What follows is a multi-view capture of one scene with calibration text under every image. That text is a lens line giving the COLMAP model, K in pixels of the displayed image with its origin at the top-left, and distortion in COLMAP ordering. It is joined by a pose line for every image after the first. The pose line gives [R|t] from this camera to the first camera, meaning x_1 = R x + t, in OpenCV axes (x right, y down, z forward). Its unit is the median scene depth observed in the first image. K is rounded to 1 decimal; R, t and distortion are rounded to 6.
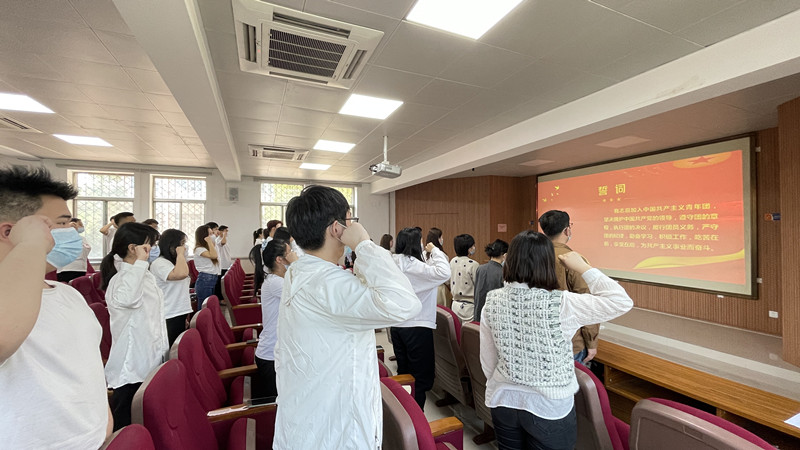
lens RADIAL K [[321.3, 0, 402.4], [0, 321.3, 221.9], [0, 0, 1]] dist [0.002694, 0.000272]
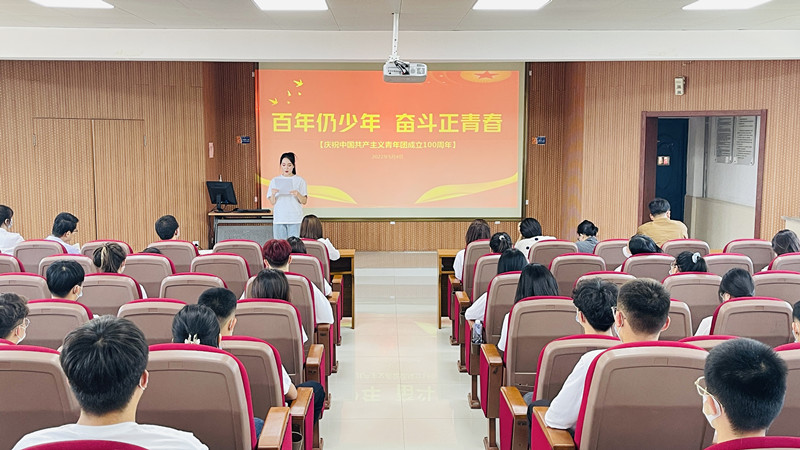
lens RADIAL K [[854.2, 0, 401.9], [0, 854.2, 226.7], [0, 0, 1]] dist [0.042168, 0.000000]
pose [[0.372487, -0.100170, 0.922615, -1.210976], [-0.024558, 0.992746, 0.117699, -0.041300], [-0.927712, -0.066499, 0.367325, 0.273318]]
